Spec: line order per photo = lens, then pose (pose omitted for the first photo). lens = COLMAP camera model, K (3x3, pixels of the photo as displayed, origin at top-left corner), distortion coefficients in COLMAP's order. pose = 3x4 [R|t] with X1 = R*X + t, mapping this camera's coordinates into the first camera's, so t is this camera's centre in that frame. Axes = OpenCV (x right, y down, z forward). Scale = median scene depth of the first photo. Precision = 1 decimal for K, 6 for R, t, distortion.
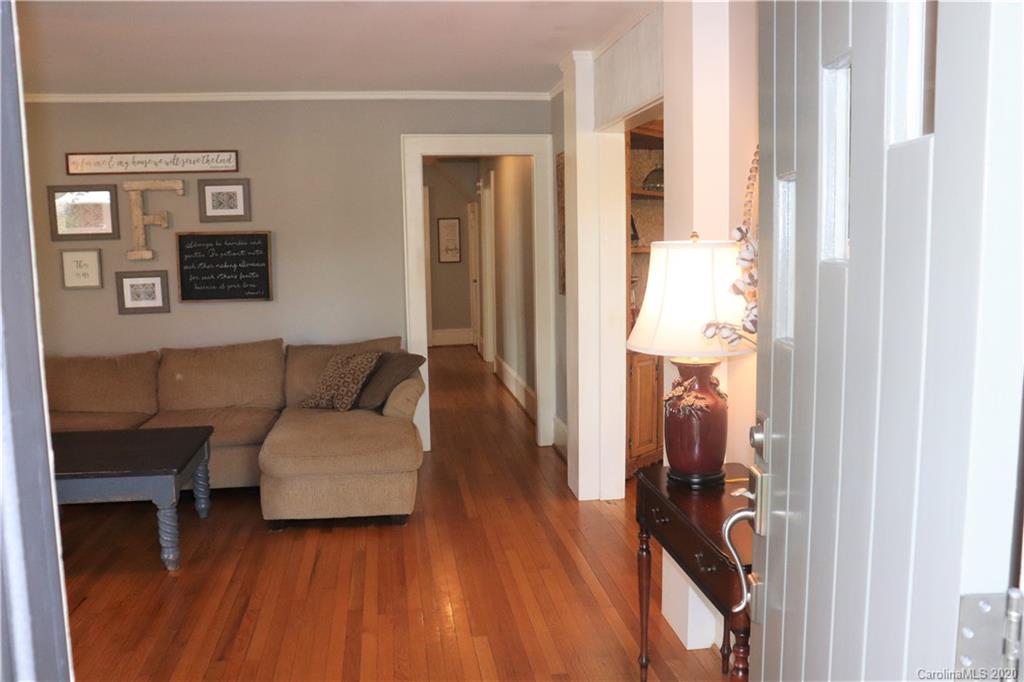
lens RADIAL K [[889.4, 0, 516.5], [0, 889.4, 355.9], [0, 0, 1]] dist [-0.162574, 0.166662]
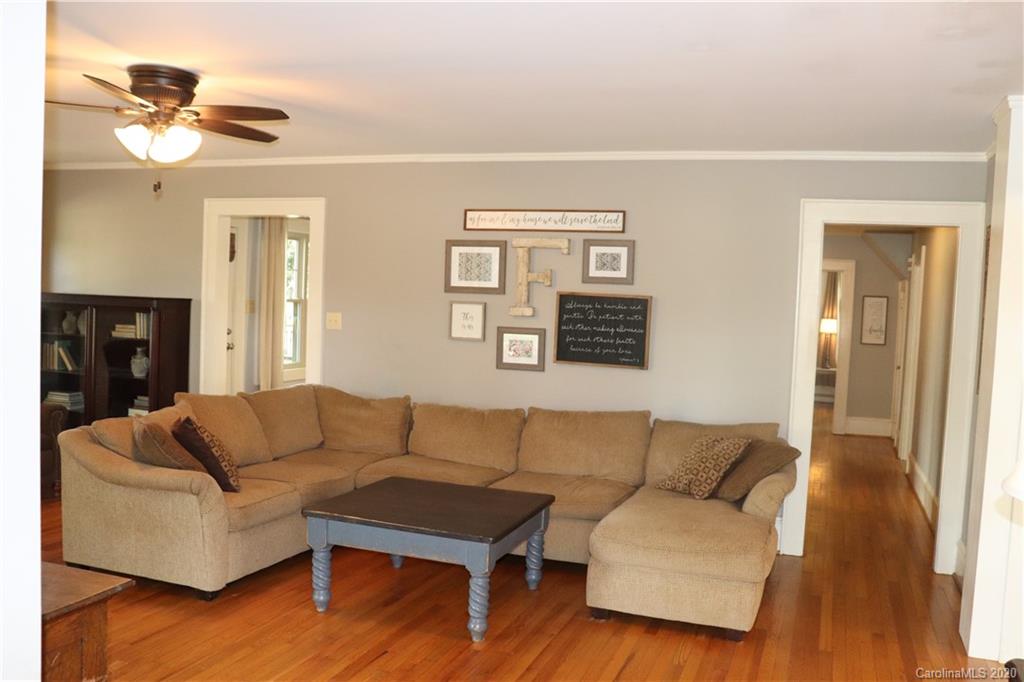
lens RADIAL K [[889.4, 0, 516.5], [0, 889.4, 355.9], [0, 0, 1]] dist [-0.162574, 0.166662]
pose [[0.879303, 0.083547, -0.468878, 0.045825], [-0.119530, 0.991696, -0.047454, -0.016527], [0.461019, 0.097771, 0.881988, 0.099395]]
